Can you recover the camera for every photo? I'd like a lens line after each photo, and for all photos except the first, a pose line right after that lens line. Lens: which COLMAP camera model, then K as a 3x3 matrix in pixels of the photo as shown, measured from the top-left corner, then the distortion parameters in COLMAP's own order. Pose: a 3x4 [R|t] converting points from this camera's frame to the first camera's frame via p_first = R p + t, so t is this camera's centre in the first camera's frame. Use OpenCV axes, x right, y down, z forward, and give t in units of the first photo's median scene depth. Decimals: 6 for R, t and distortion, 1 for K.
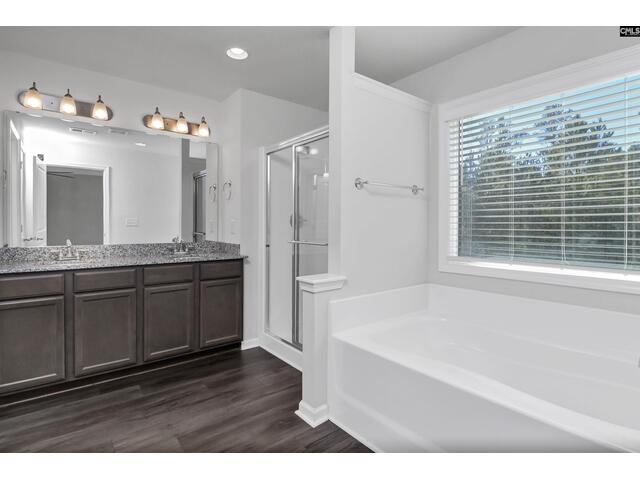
lens RADIAL K [[322.1, 0, 320.0], [0, 322.1, 240.0], [0, 0, 1]] dist [0.000320, 0.000092]
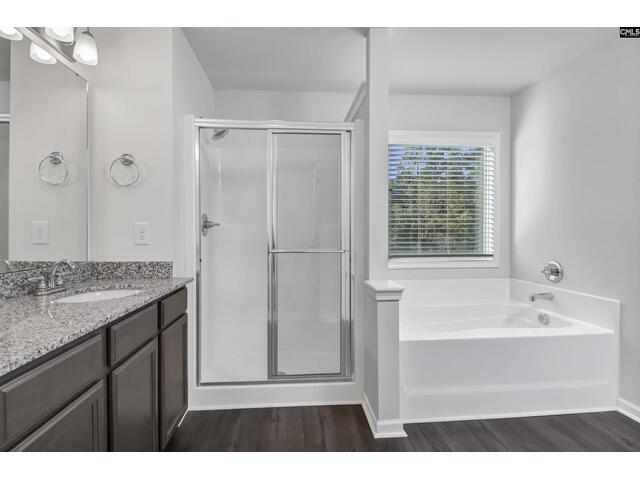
lens RADIAL K [[322.1, 0, 320.0], [0, 322.1, 240.0], [0, 0, 1]] dist [0.000320, 0.000092]
pose [[0.566660, -0.028737, 0.823450, -0.785147], [0.038670, 0.999218, 0.008260, -0.027703], [-0.823044, 0.027162, 0.567328, 0.529987]]
